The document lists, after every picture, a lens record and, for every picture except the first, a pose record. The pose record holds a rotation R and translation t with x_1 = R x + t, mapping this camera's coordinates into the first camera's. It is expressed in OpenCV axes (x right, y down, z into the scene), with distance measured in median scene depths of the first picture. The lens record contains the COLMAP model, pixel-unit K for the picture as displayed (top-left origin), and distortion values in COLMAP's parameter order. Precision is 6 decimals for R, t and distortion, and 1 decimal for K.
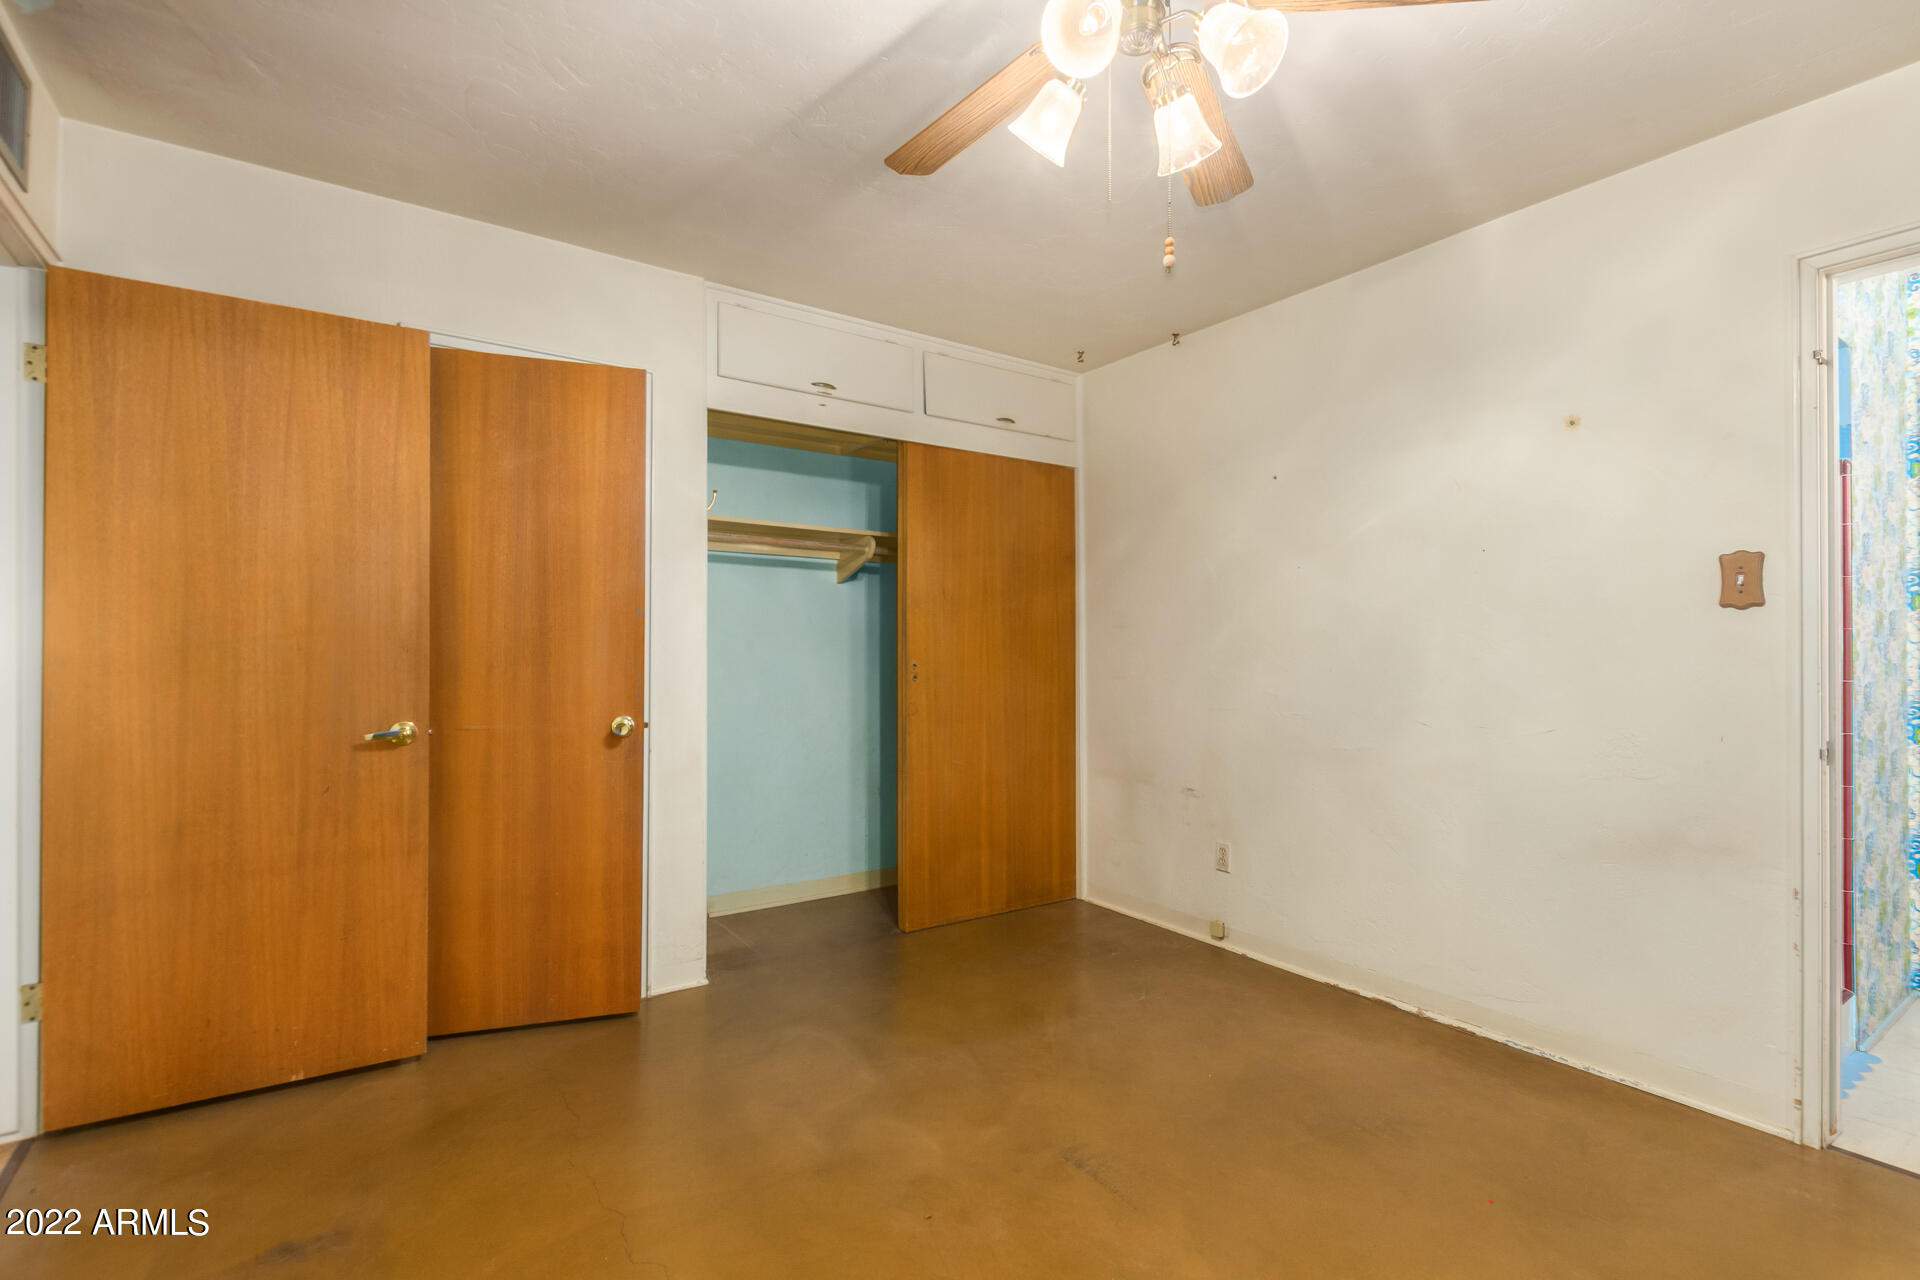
lens RADIAL K [[885.0, 0, 973.2], [0, 885.0, 635.5], [0, 0, 1]] dist [0.001835, 0.000616]
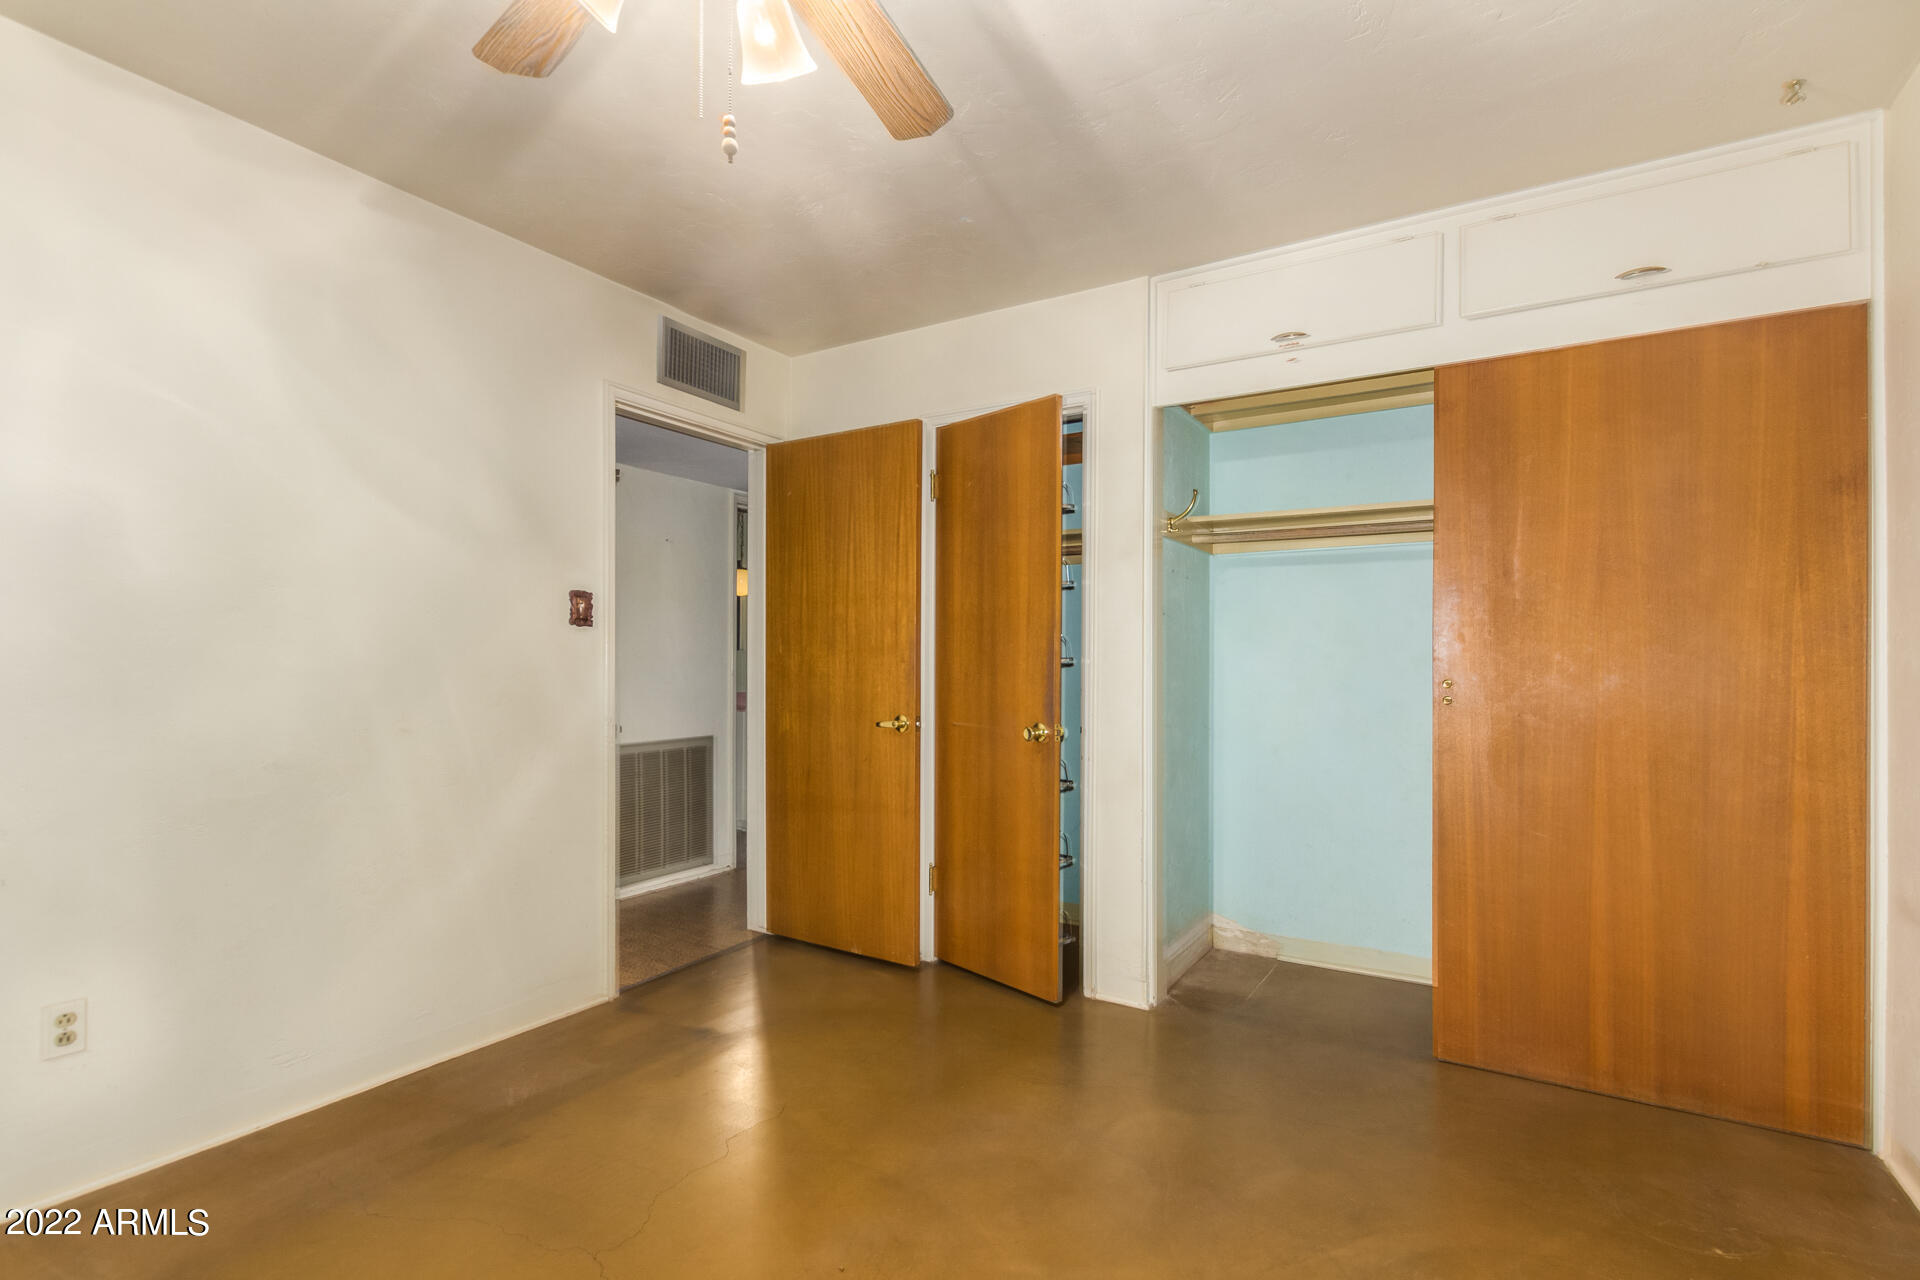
lens RADIAL K [[886.9, 0, 968.5], [0, 886.9, 651.5], [0, 0, 1]] dist [0.010174, -0.004609]
pose [[0.401085, -0.016091, -0.915900, 0.498193], [0.015787, 0.999819, -0.010652, 0.012910], [0.915905, -0.010188, 0.401266, 0.430296]]
